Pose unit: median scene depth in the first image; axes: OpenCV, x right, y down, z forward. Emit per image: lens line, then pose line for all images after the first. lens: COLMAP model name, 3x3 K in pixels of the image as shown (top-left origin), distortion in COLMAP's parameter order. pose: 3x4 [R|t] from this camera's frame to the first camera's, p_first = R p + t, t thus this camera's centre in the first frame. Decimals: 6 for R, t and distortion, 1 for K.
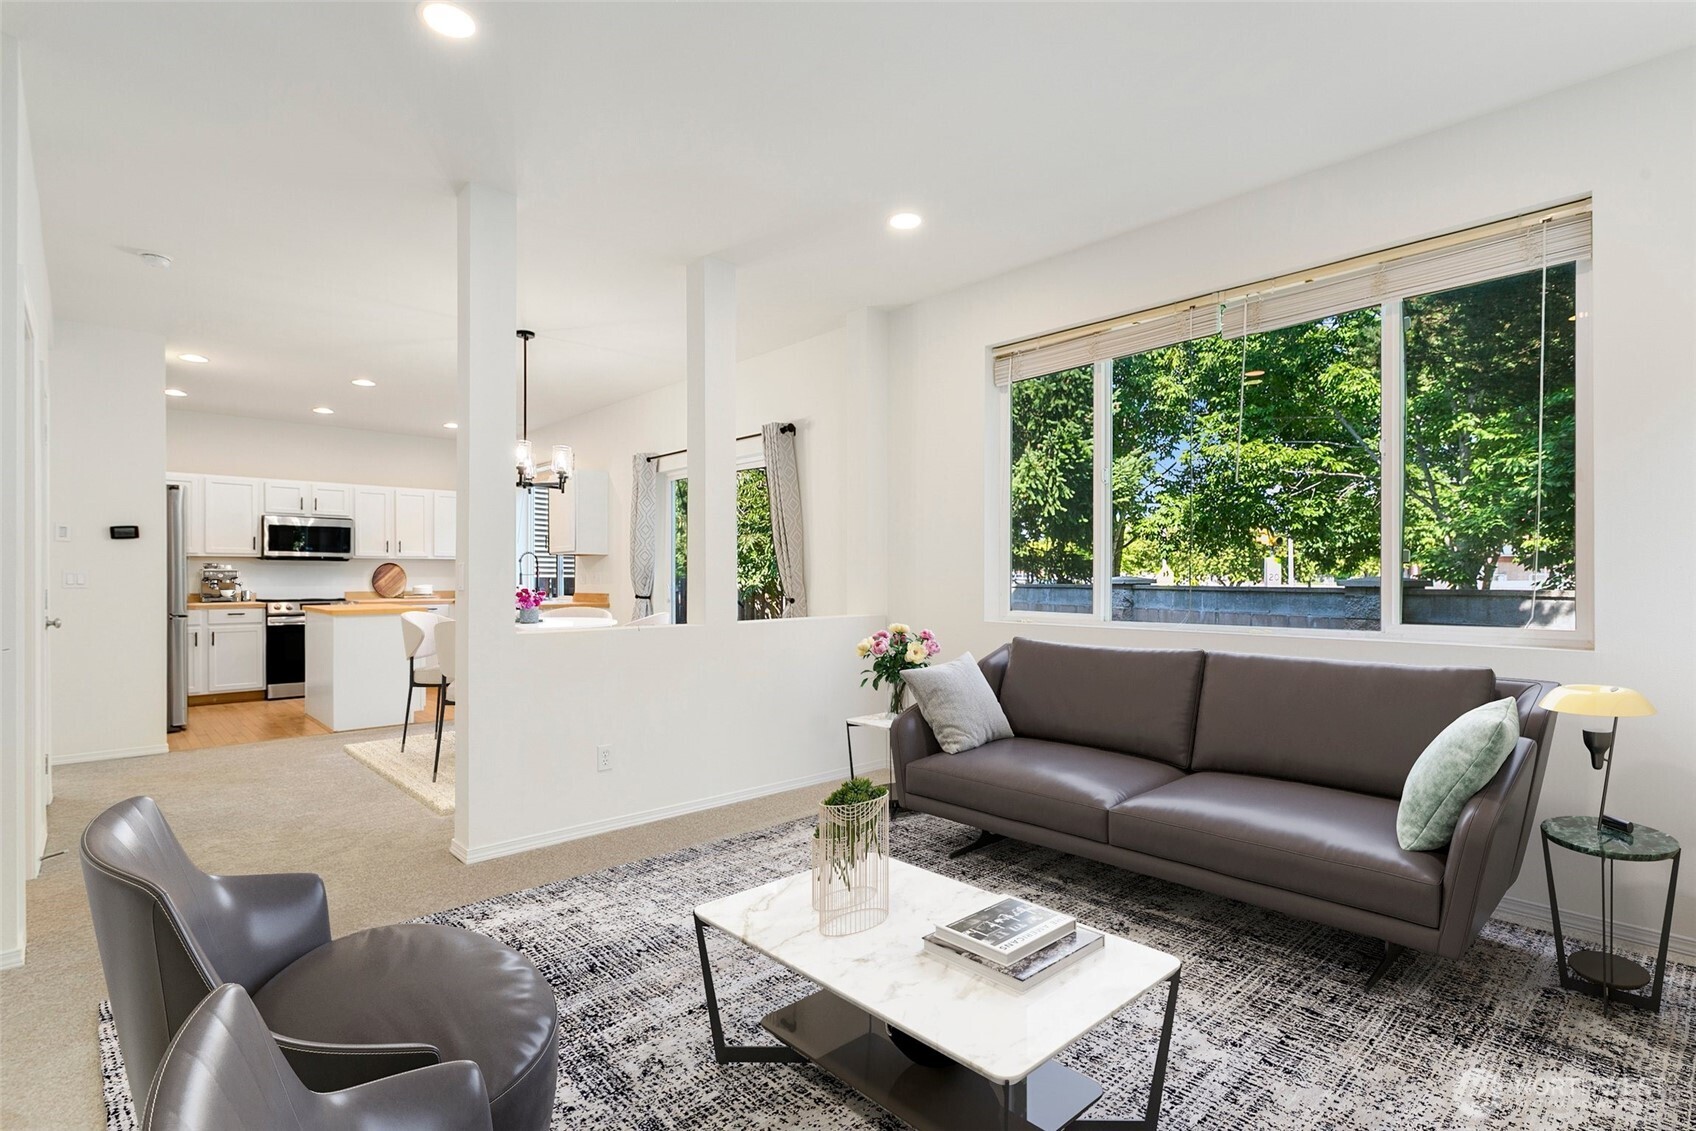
lens RADIAL K [[807.6, 0, 848.0], [0, 807.6, 565.5], [0, 0, 1]] dist [0.000793, 0.000378]
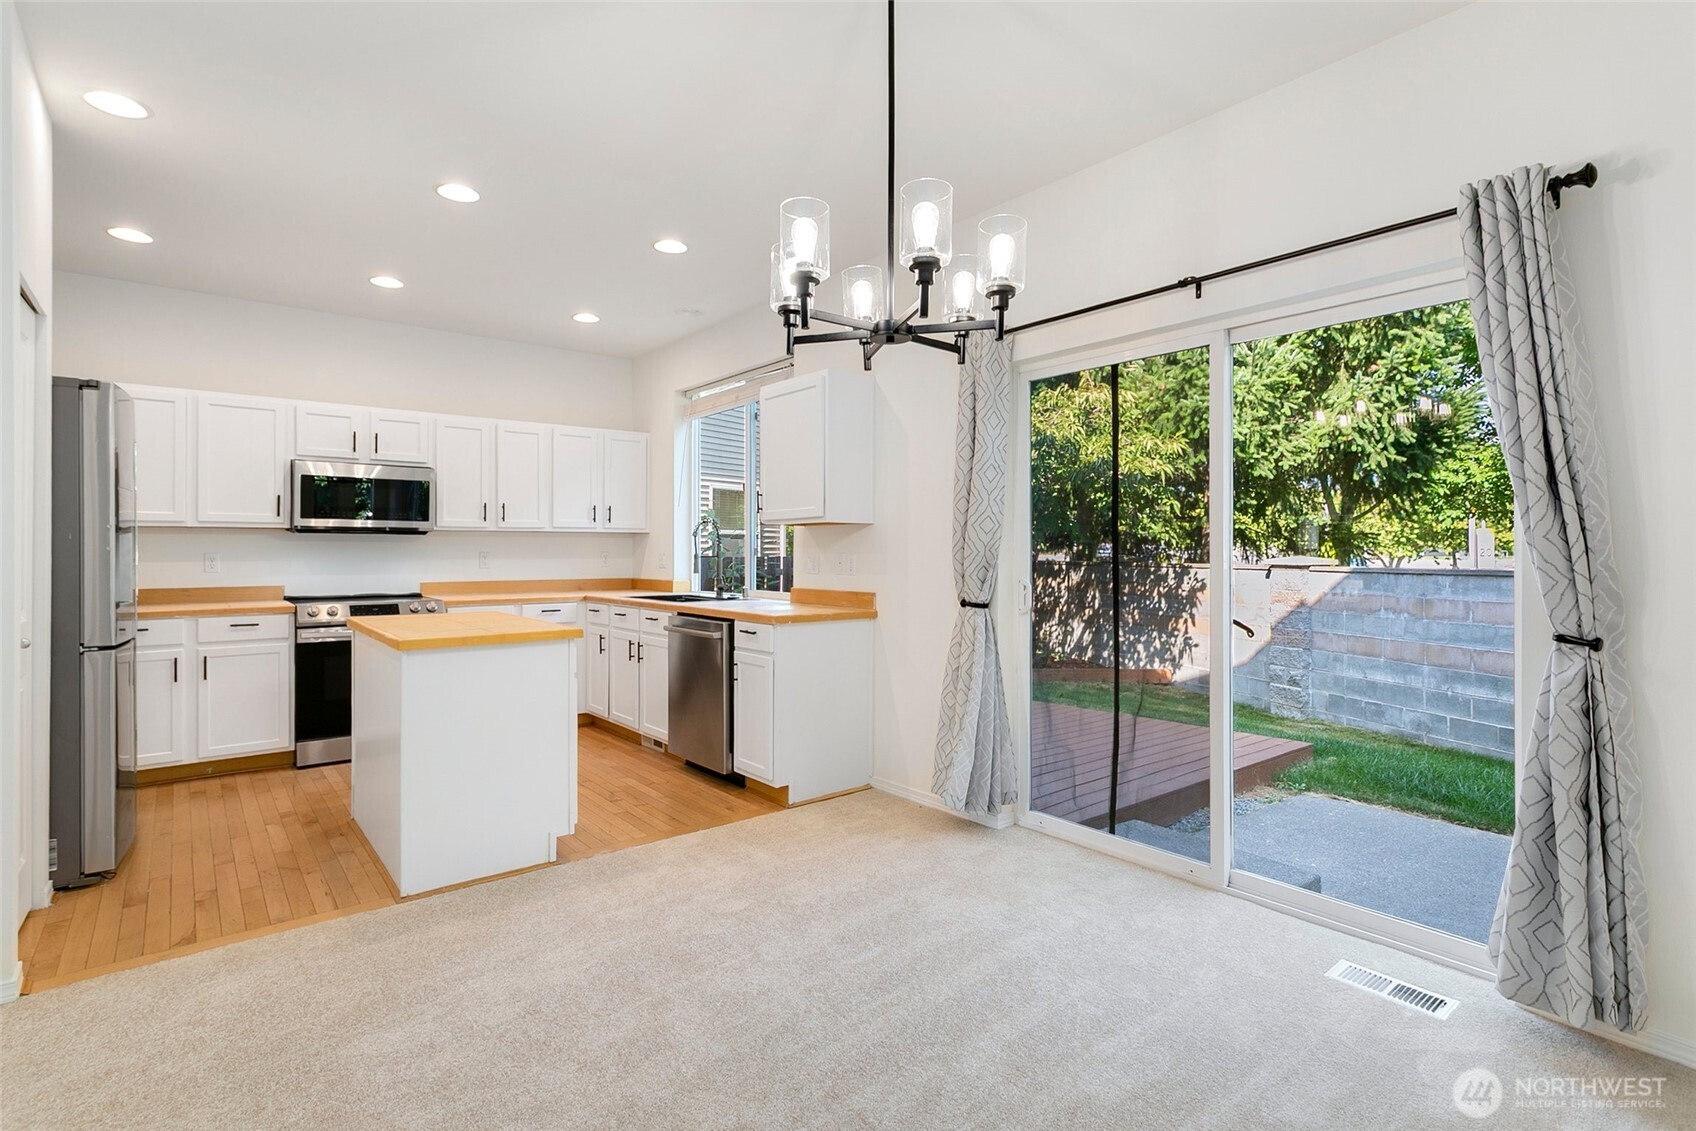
lens RADIAL K [[814.1, 0, 848.6], [0, 814.1, 537.6], [0, 0, 1]] dist [-0.001942, -0.000242]
pose [[0.997662, -0.000111, -0.068347, -0.263538], [0.000254, 0.999998, 0.002084, -0.004501], [0.068347, -0.002096, 0.997659, 0.416758]]
